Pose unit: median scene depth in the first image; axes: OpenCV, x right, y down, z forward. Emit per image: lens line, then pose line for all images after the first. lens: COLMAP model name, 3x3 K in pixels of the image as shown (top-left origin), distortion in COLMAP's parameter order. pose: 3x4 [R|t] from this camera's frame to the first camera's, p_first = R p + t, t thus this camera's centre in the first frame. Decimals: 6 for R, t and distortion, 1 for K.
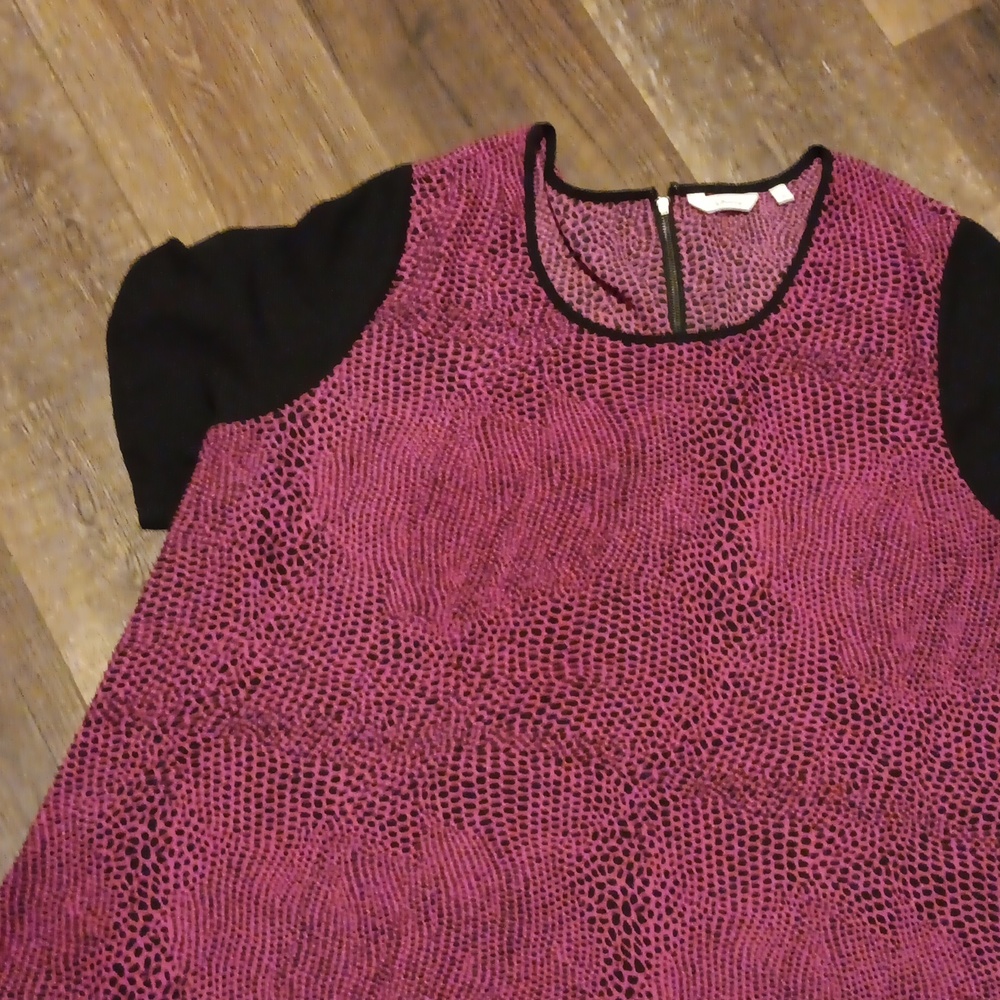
lens RADIAL K [[2321.4, 0, 500.0], [0, 2321.4, 500.0], [0, 0, 1]] dist [0.457538, -3.679353]
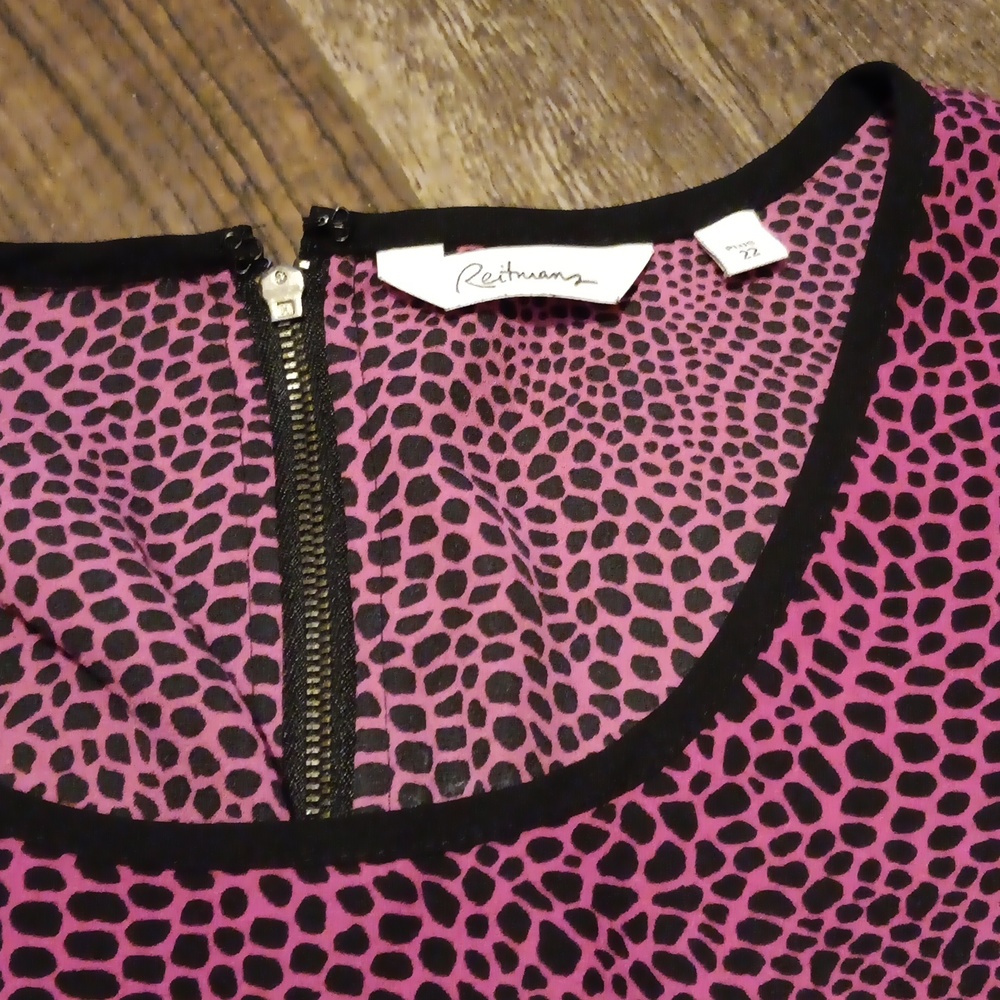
lens RADIAL K [[2321.4, 0, 500.0], [0, 2321.4, 500.0], [0, 0, 1]] dist [0.457538, -3.679353]
pose [[0.999557, -0.028559, -0.008350, 0.095913], [0.027551, 0.994322, -0.102783, -0.076998], [0.011238, 0.102507, 0.994669, 0.754529]]
